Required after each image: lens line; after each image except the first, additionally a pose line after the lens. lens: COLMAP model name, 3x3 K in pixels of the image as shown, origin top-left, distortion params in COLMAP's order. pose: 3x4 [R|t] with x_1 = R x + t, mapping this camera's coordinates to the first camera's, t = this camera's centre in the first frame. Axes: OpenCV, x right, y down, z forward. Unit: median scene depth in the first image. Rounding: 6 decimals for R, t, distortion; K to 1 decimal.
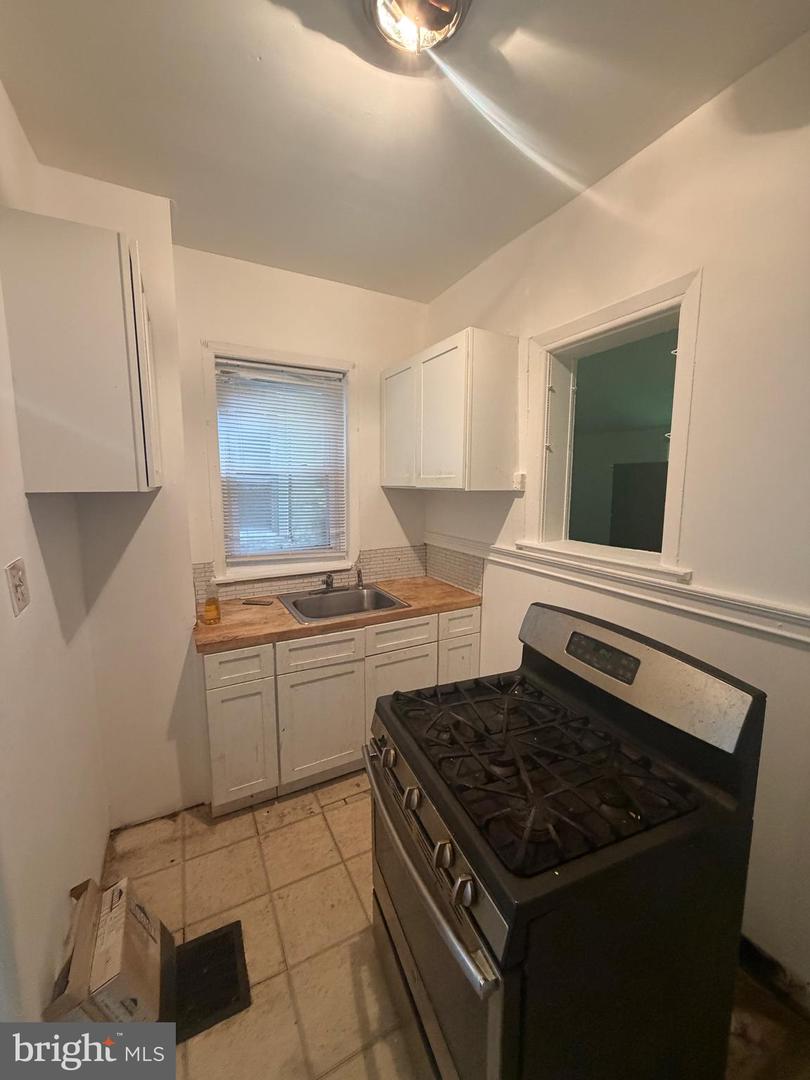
lens RADIAL K [[426.2, 0, 406.6], [0, 426.2, 540.4], [0, 0, 1]] dist [-0.005835, 0.001065]
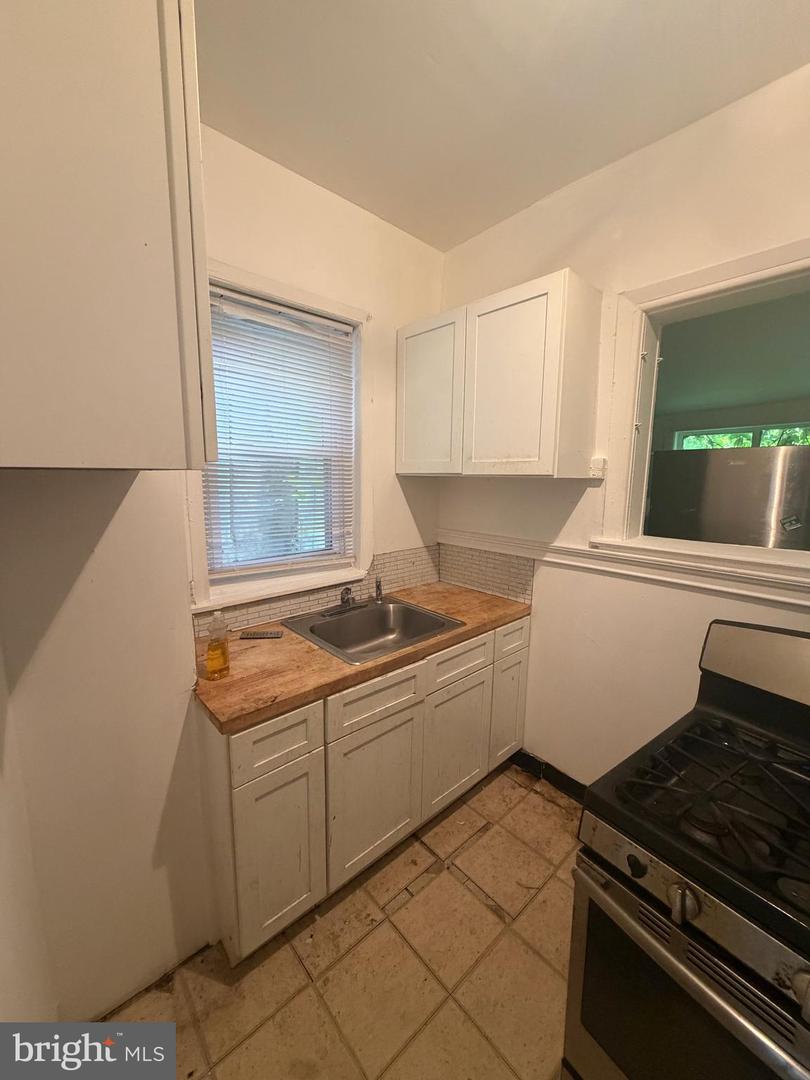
lens RADIAL K [[426.2, 0, 405.1], [0, 426.2, 540.0], [0, 0, 1]] dist [-0.005835, 0.001065]
pose [[0.970433, -0.029689, 0.239539, -0.301782], [0.026452, 0.999510, 0.016718, -0.019350], [-0.239918, -0.009888, 0.970743, 0.270066]]
